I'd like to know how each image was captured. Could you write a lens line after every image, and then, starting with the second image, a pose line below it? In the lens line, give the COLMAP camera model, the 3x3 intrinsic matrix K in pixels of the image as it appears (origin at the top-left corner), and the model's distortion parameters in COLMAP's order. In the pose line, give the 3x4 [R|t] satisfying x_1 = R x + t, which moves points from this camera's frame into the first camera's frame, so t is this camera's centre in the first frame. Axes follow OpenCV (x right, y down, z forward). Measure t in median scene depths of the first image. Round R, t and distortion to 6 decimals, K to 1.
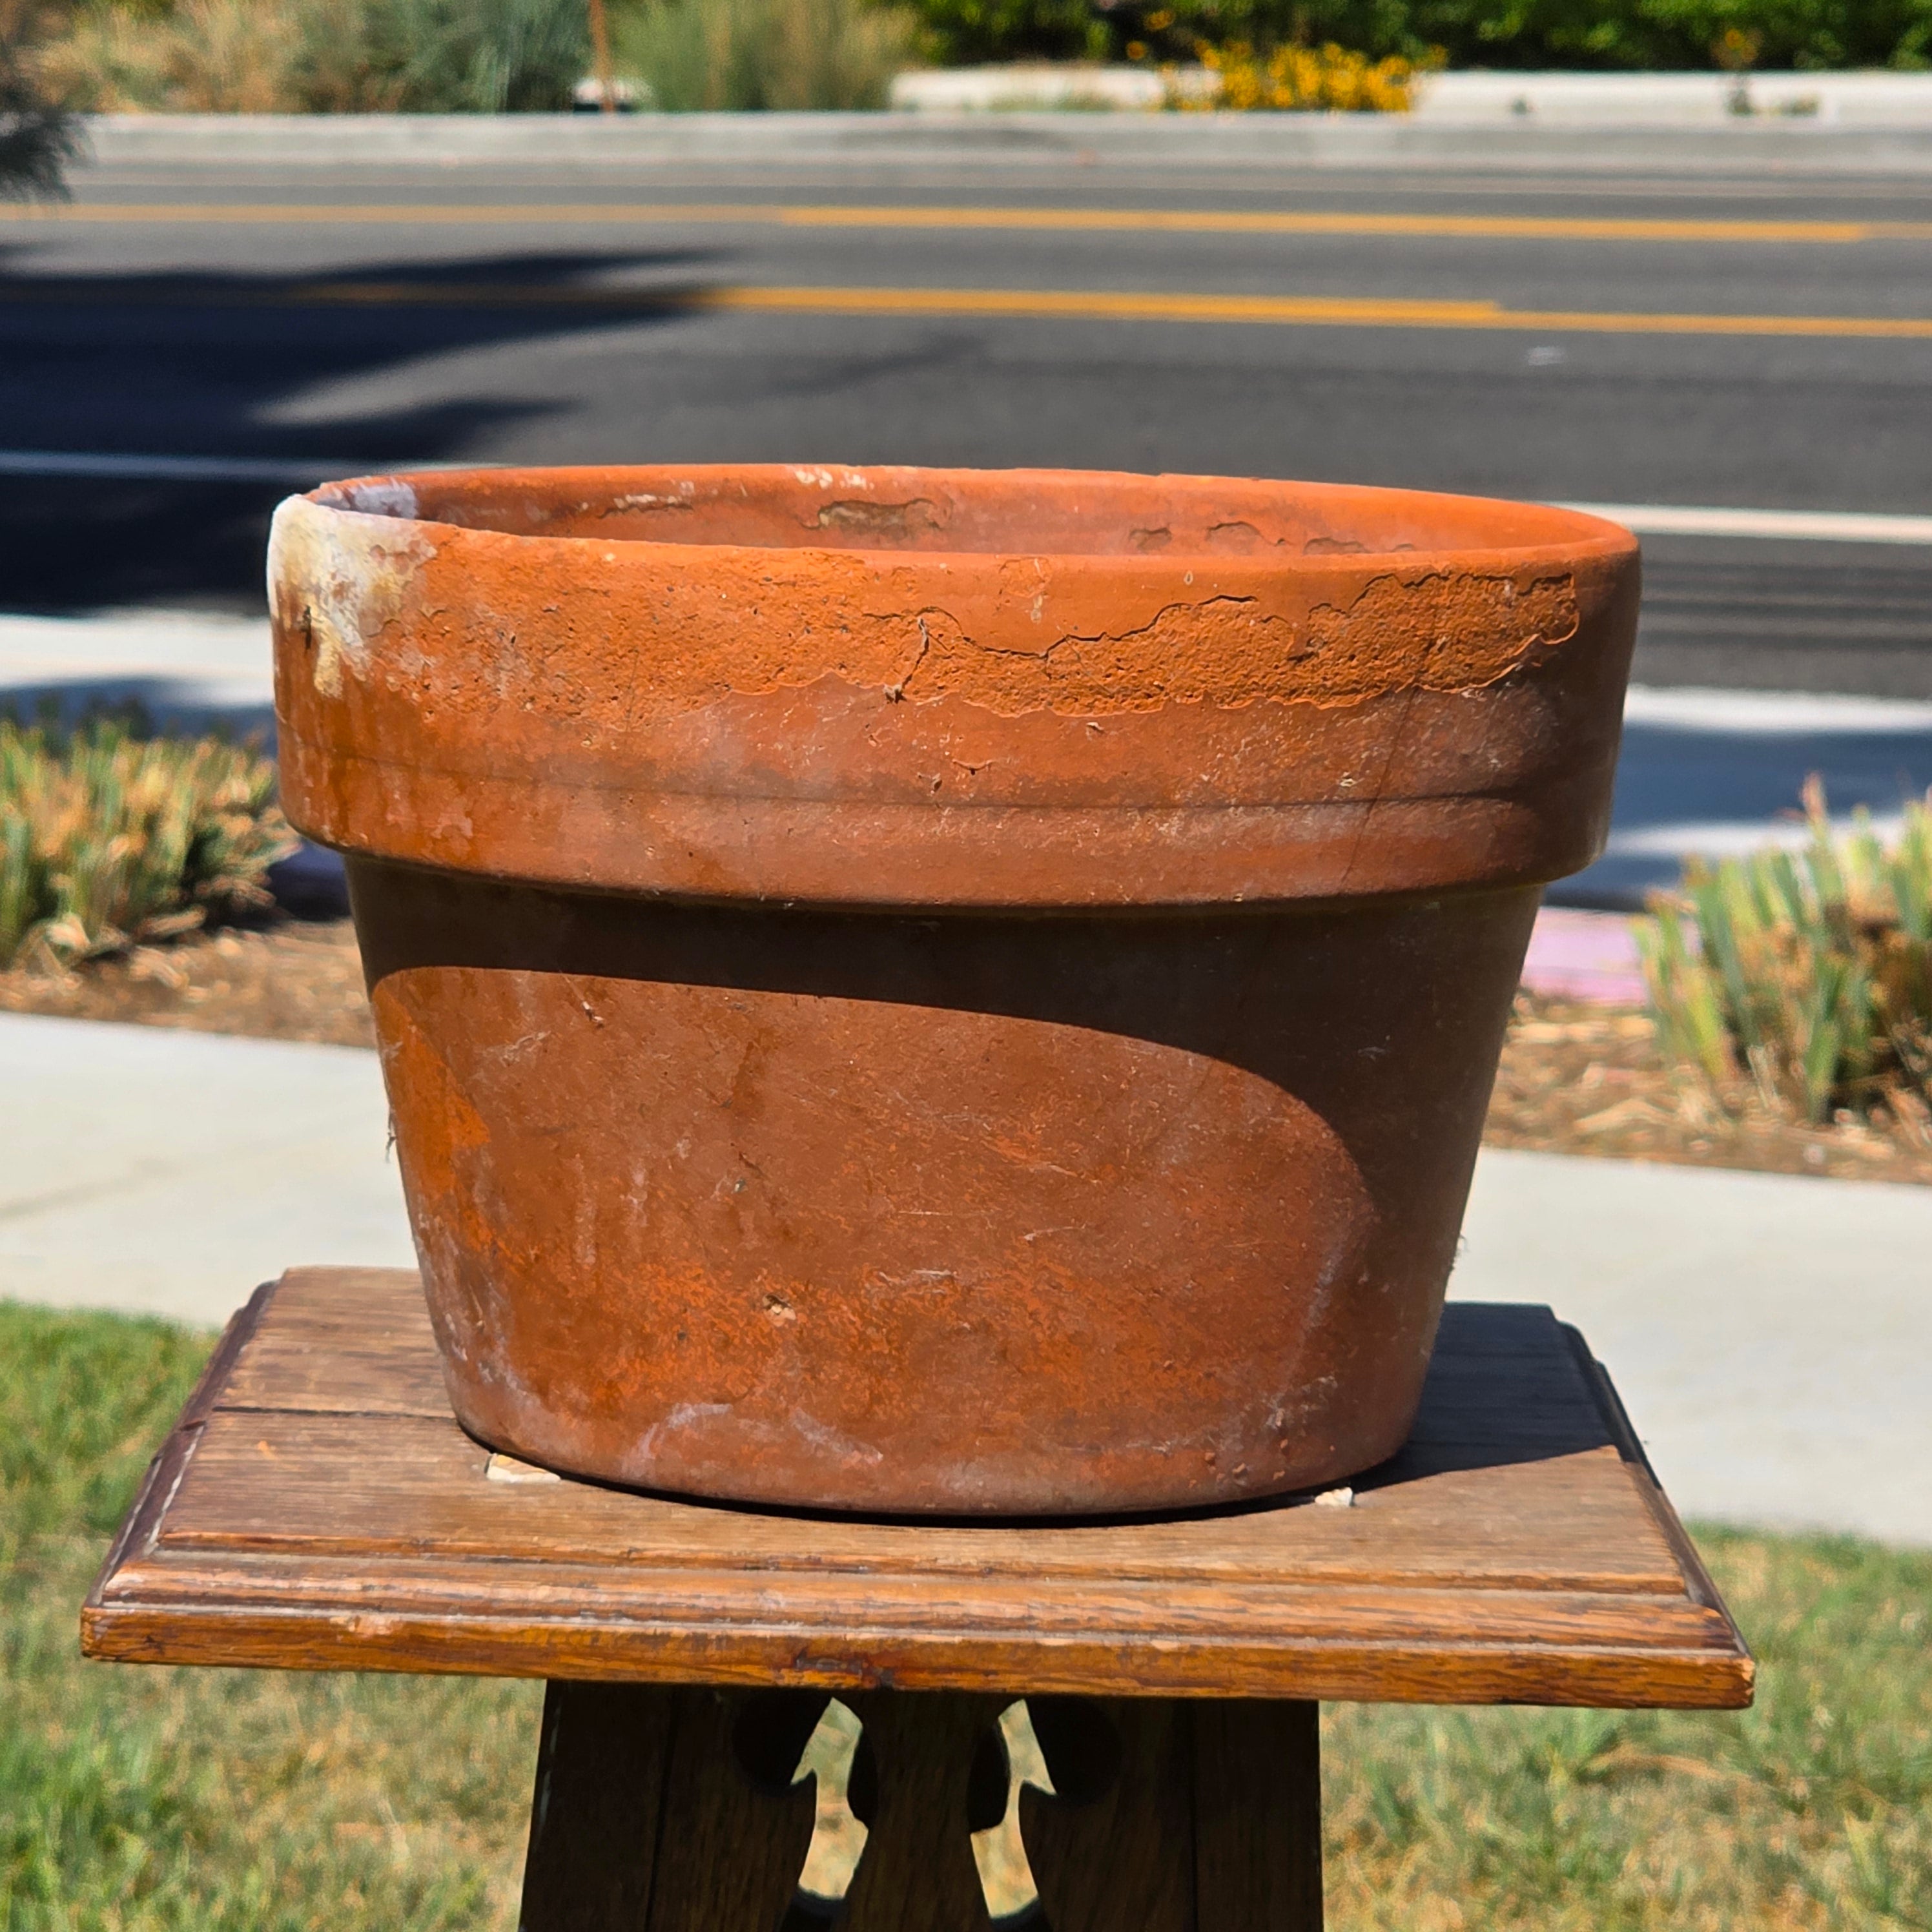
lens RADIAL K [[6475.3, 0, 966.0], [0, 6475.3, 966.0], [0, 0, 1]] dist [-0.757966, 8.294232]
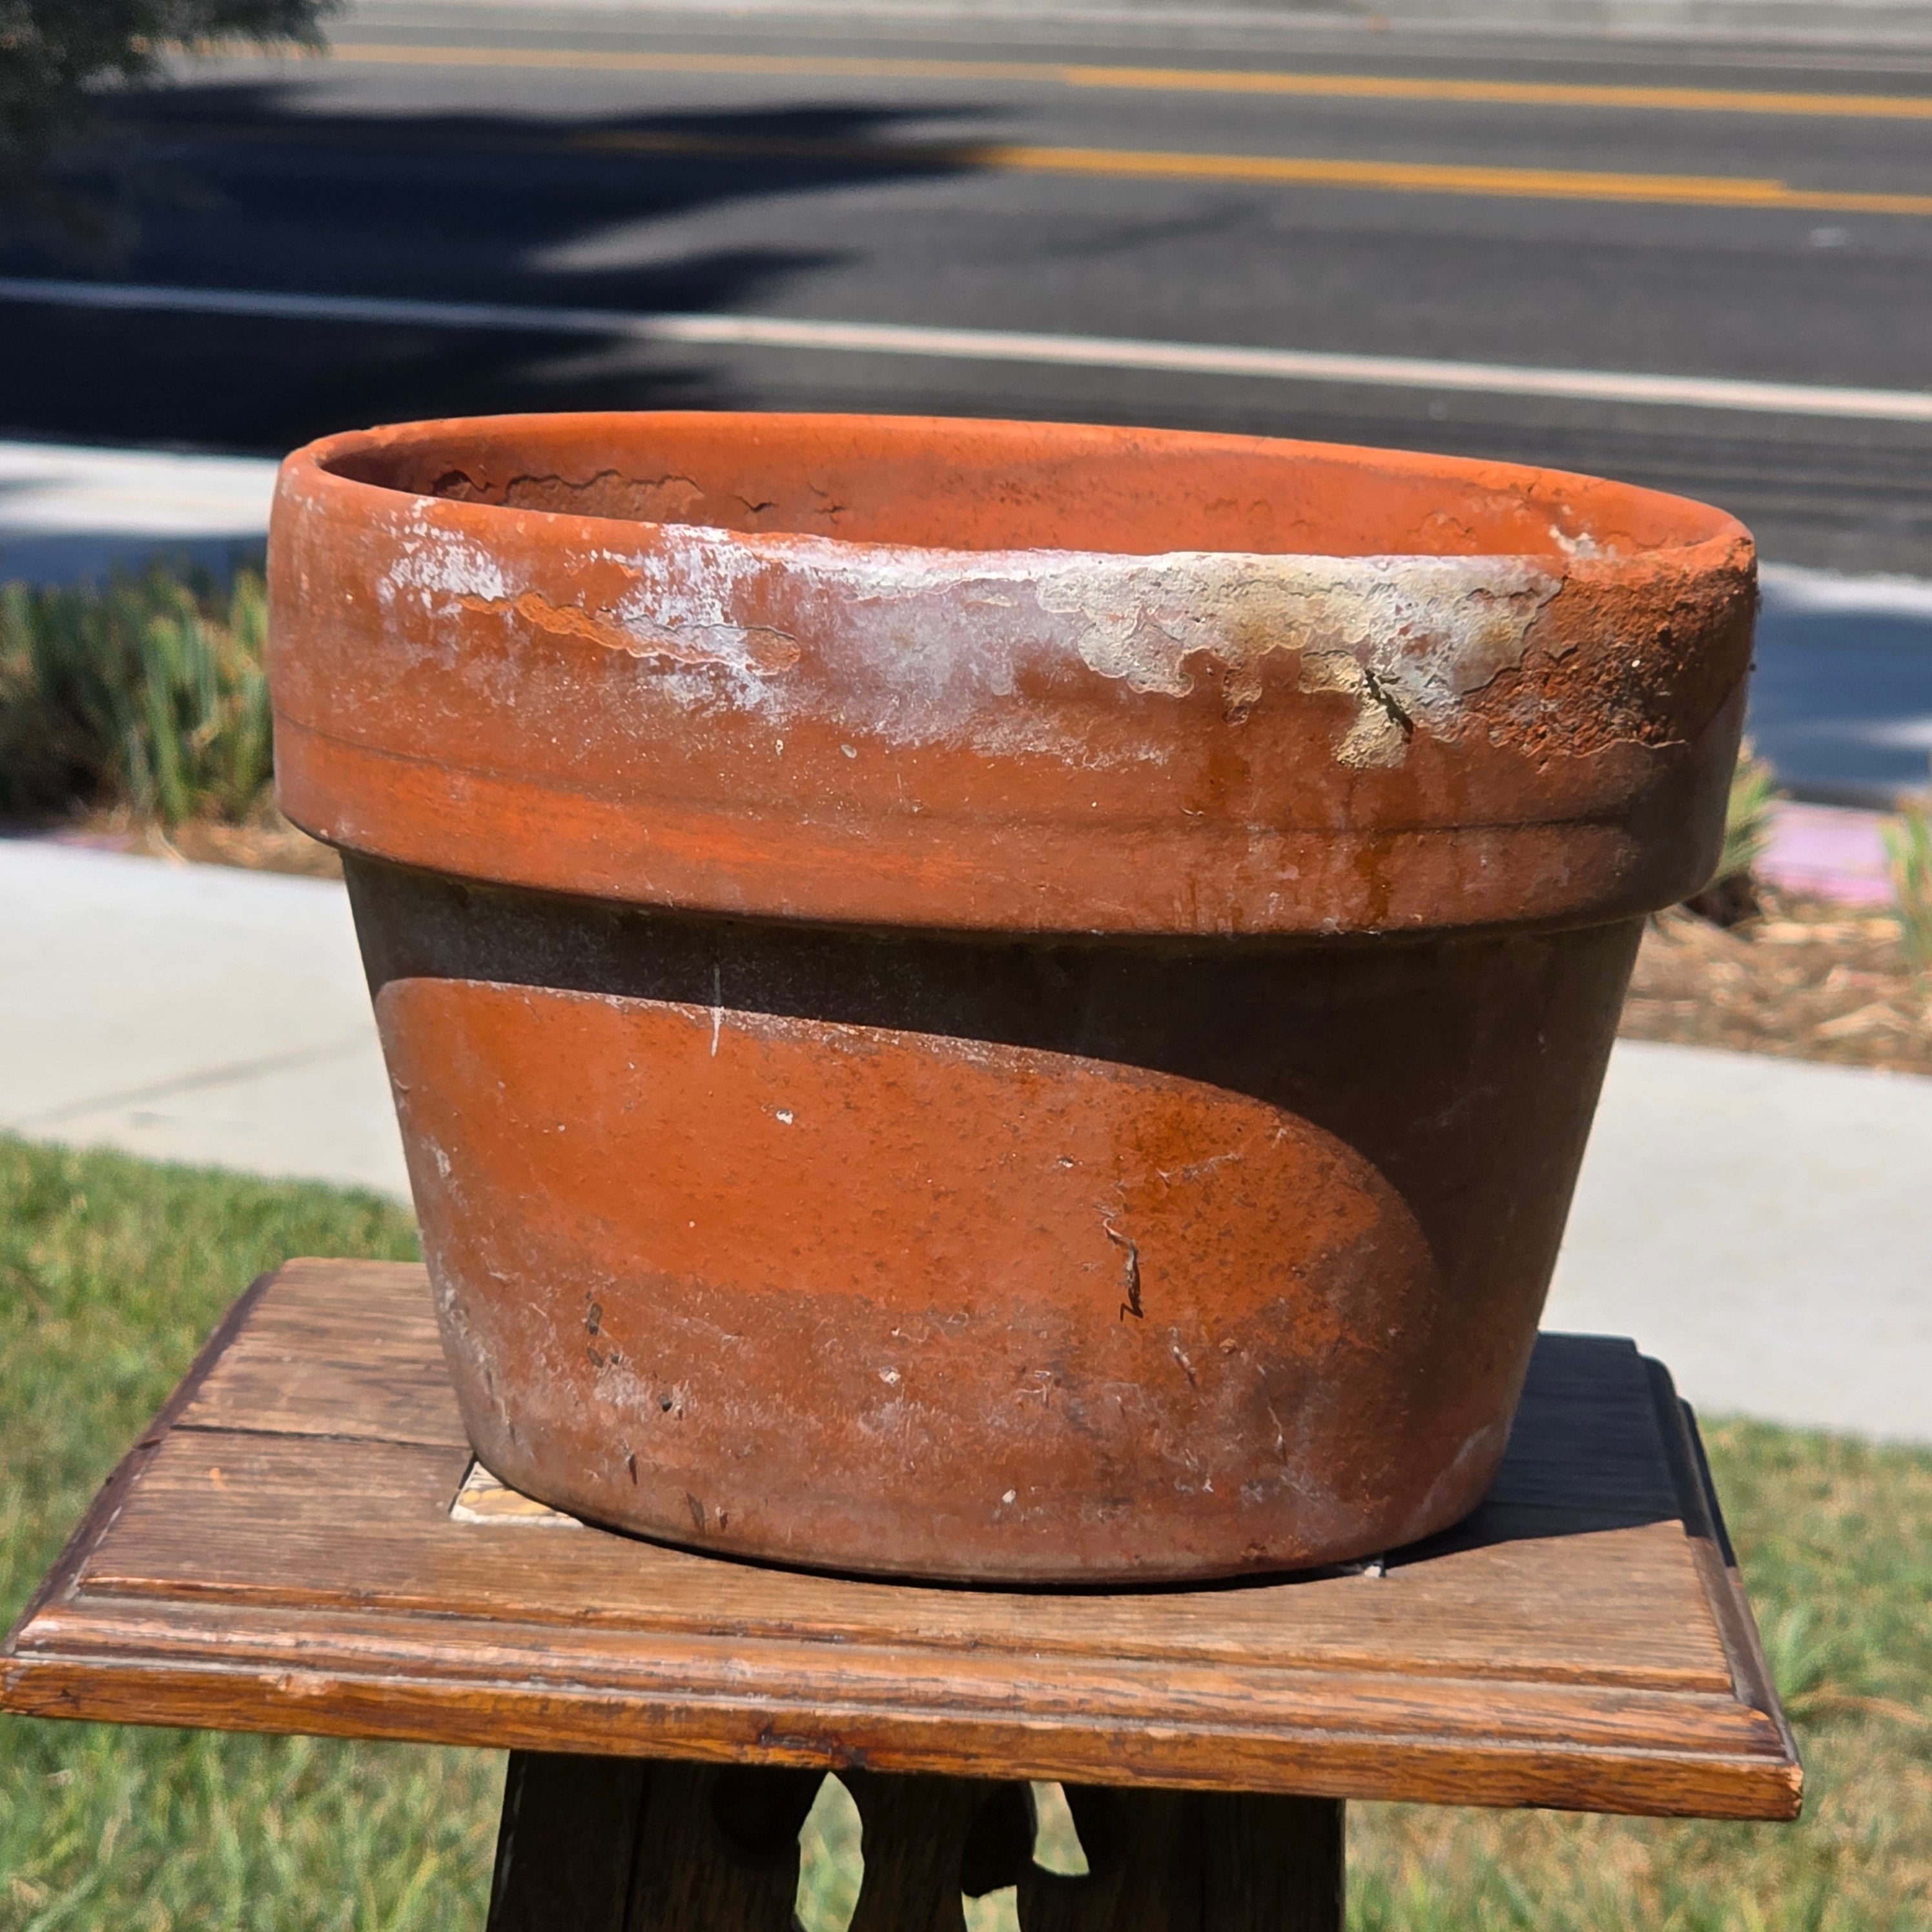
lens RADIAL K [[6475.3, 0, 966.0], [0, 6475.3, 966.0], [0, 0, 1]] dist [-0.757966, 8.294232]
pose [[0.998694, 0.026303, -0.043805, 0.040259], [-0.025298, 0.999407, 0.023343, -0.024659], [0.044393, -0.022204, 0.998767, 0.083069]]
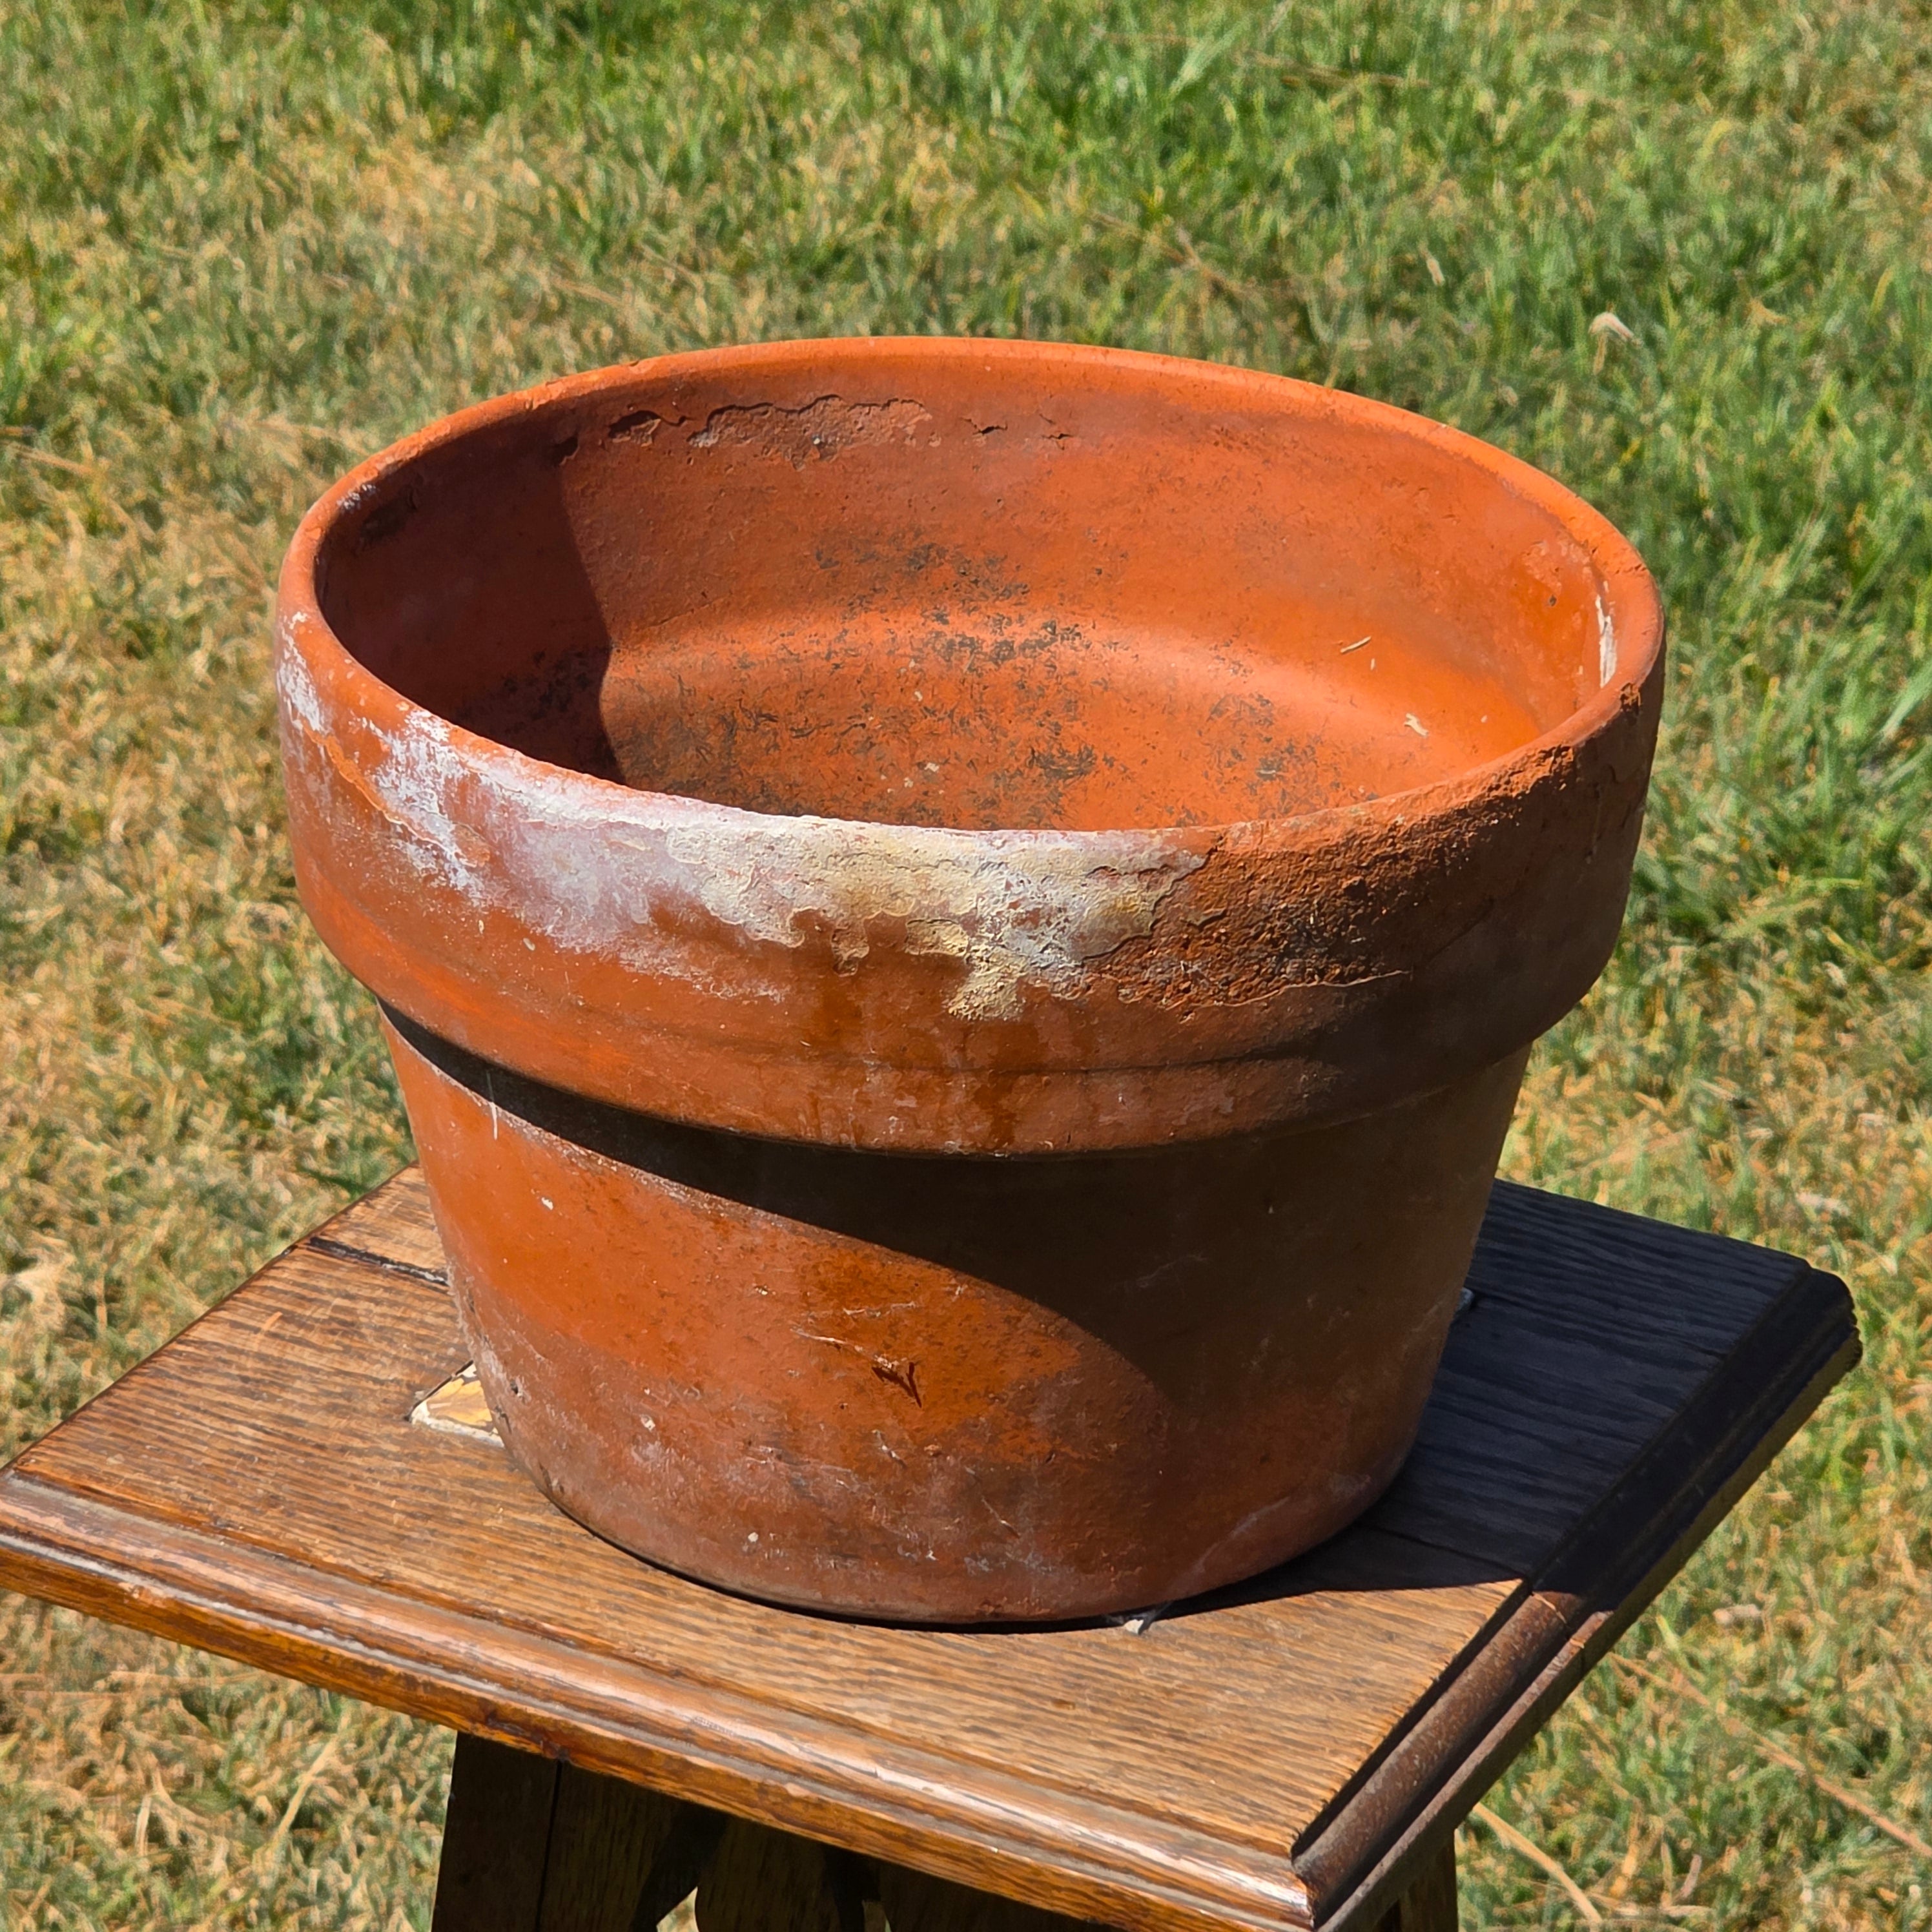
lens RADIAL K [[6475.3, 0, 966.0], [0, 6475.3, 966.0], [0, 0, 1]] dist [-0.757966, 8.294232]
pose [[0.887567, 0.196452, -0.416691, 0.460744], [-0.073899, 0.953518, 0.292134, -0.326463], [0.454713, -0.228496, 0.860829, 0.147636]]
